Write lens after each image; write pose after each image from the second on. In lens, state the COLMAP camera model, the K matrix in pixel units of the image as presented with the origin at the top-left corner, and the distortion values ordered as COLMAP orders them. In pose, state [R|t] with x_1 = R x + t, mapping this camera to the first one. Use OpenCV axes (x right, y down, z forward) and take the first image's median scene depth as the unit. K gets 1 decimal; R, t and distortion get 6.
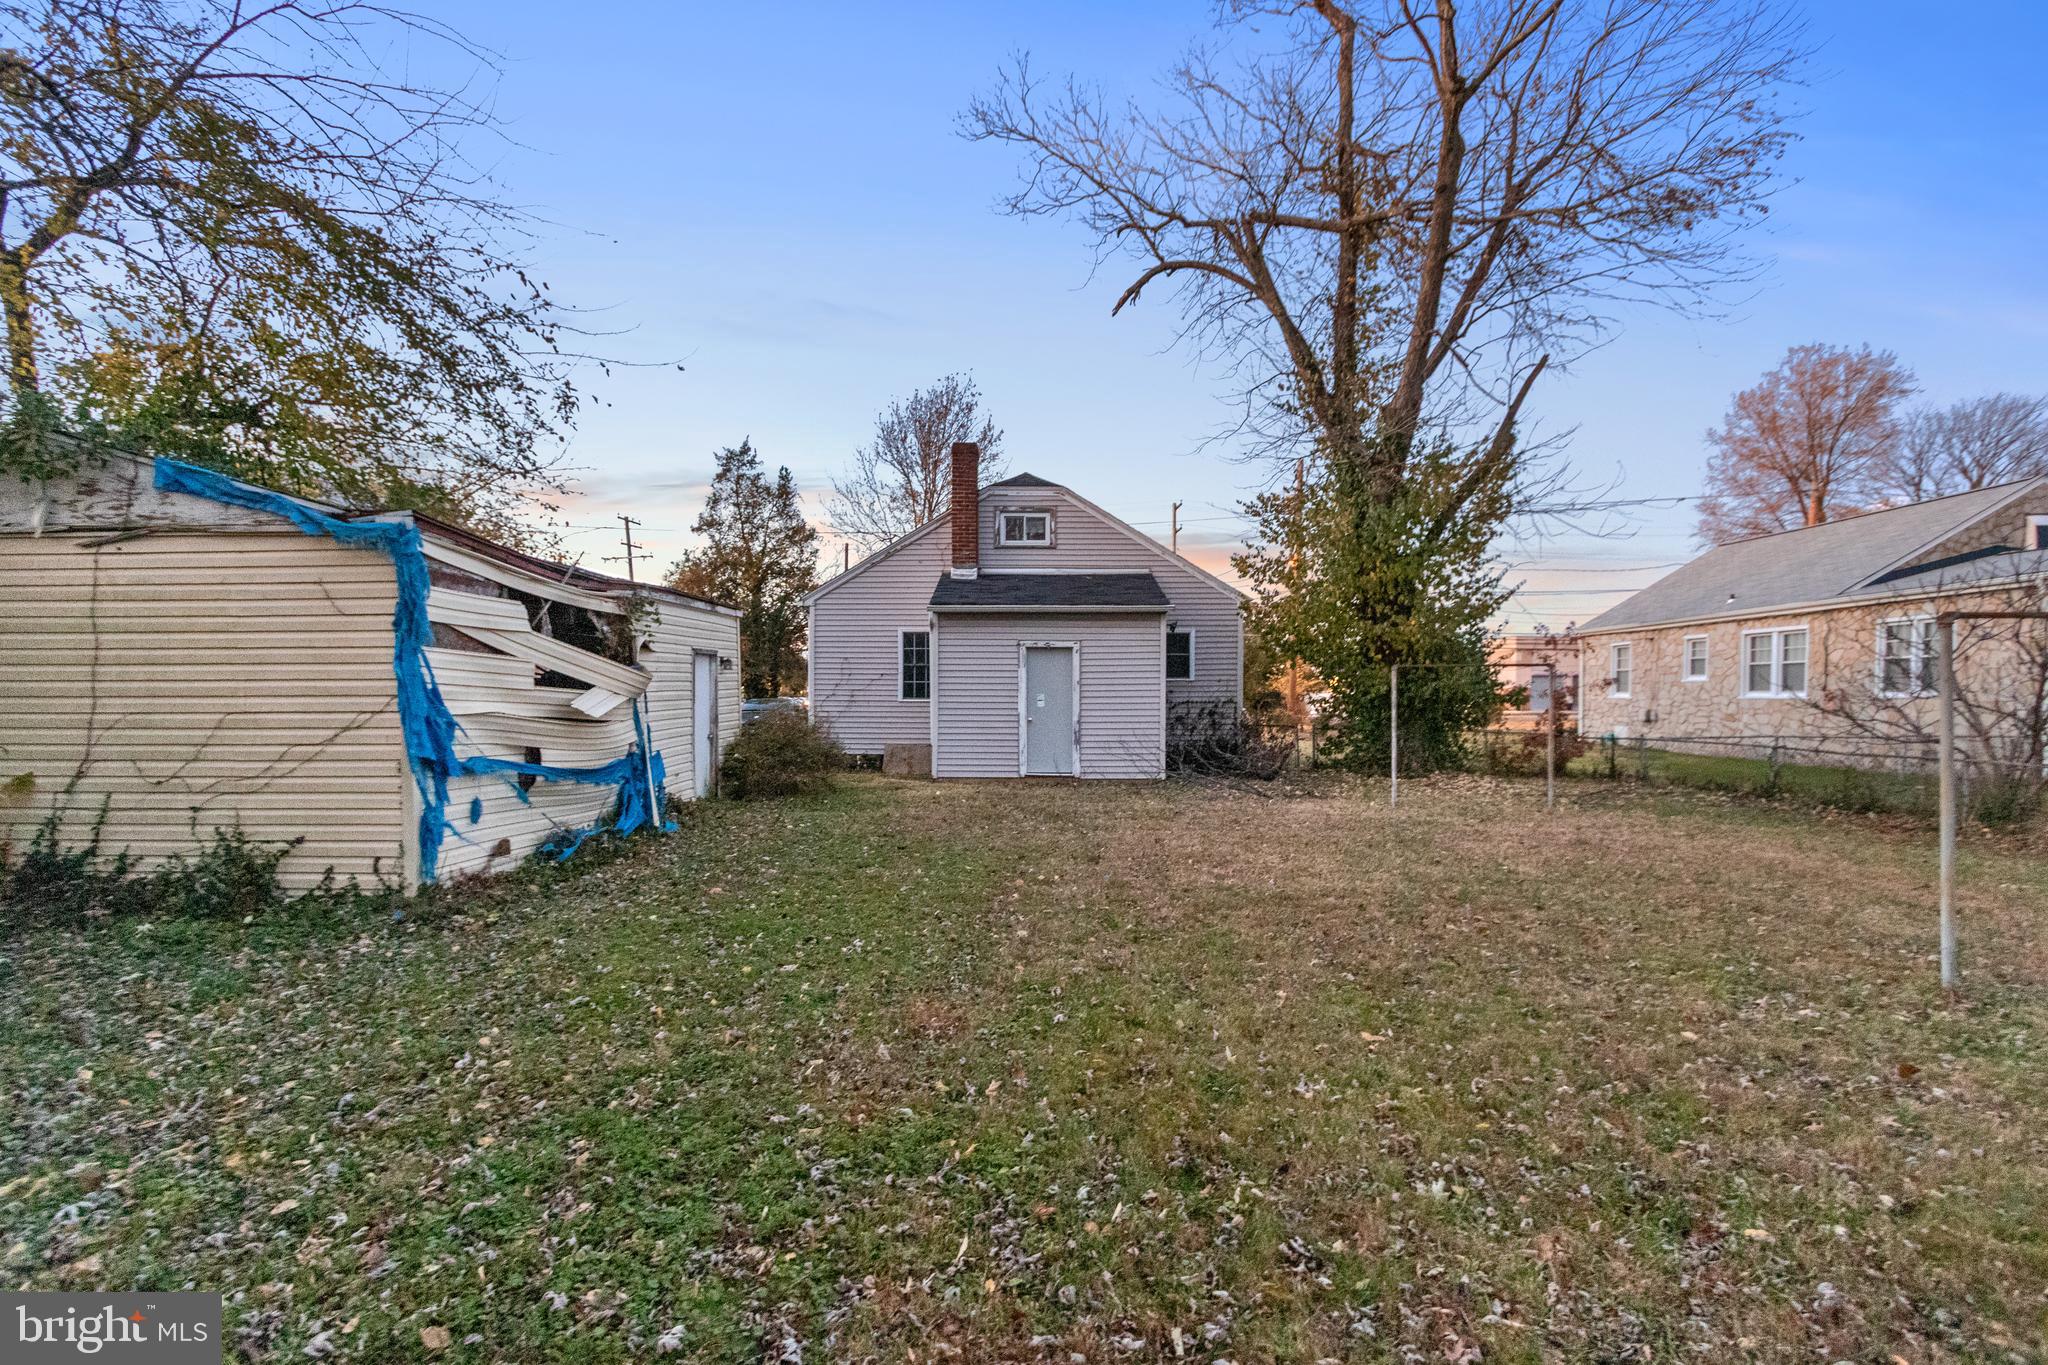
lens RADIAL K [[926.0, 0, 1032.2], [0, 926.0, 693.1], [0, 0, 1]] dist [0.010088, -0.004810]
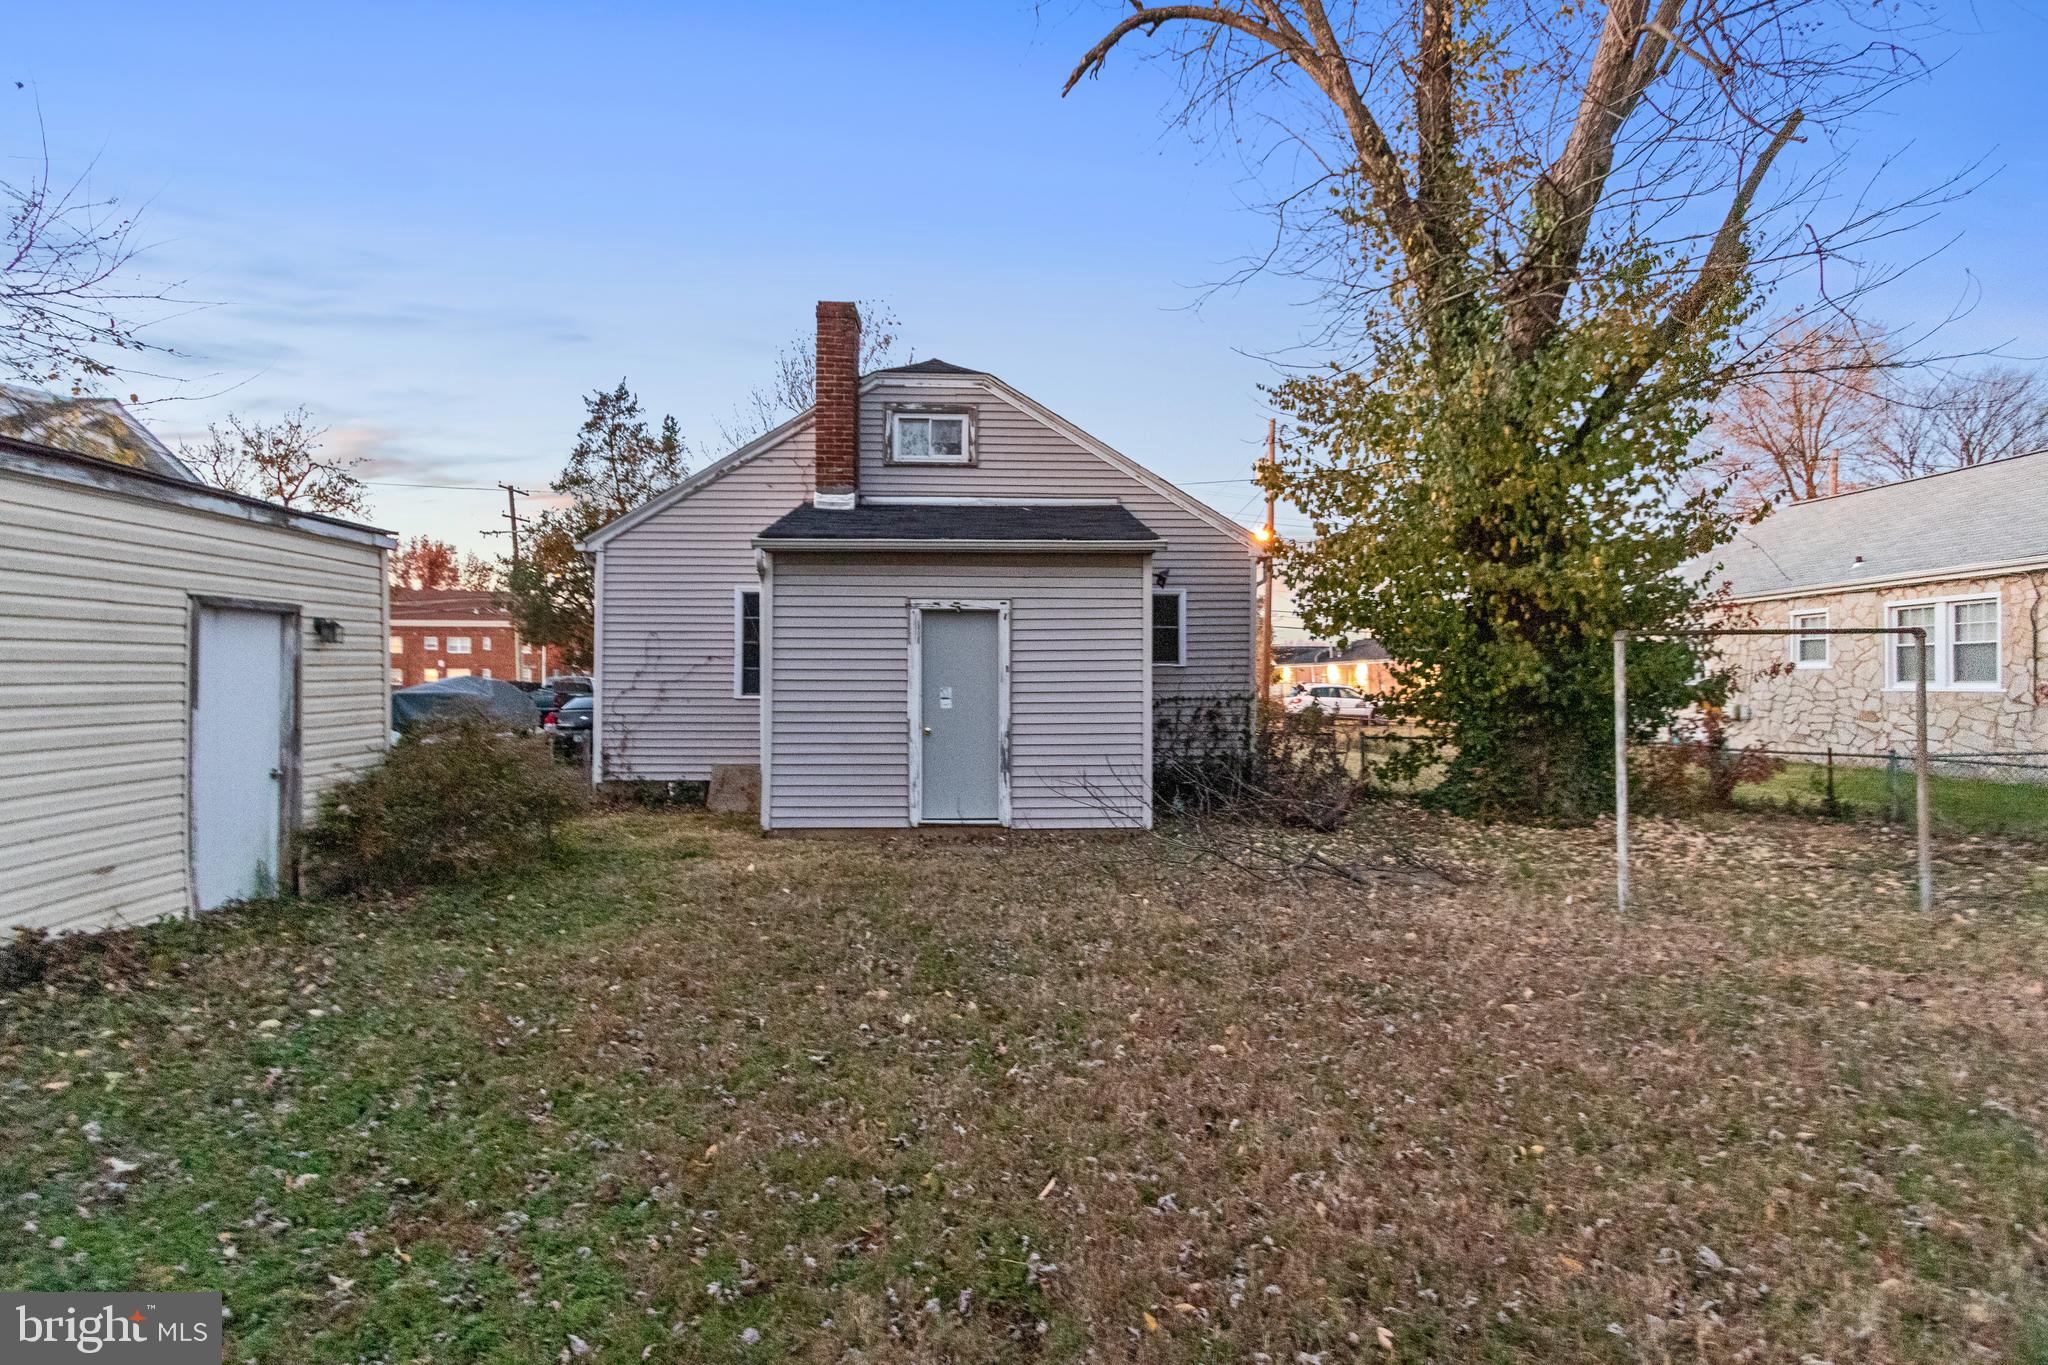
lens RADIAL K [[926.0, 0, 1025.1], [0, 926.0, 671.8], [0, 0, 1]] dist [0.010088, -0.004810]
pose [[0.998723, -0.000881, 0.050507, 0.027675], [0.001541, 0.999914, -0.013030, -0.001329], [-0.050491, 0.013091, 0.998639, 0.364008]]
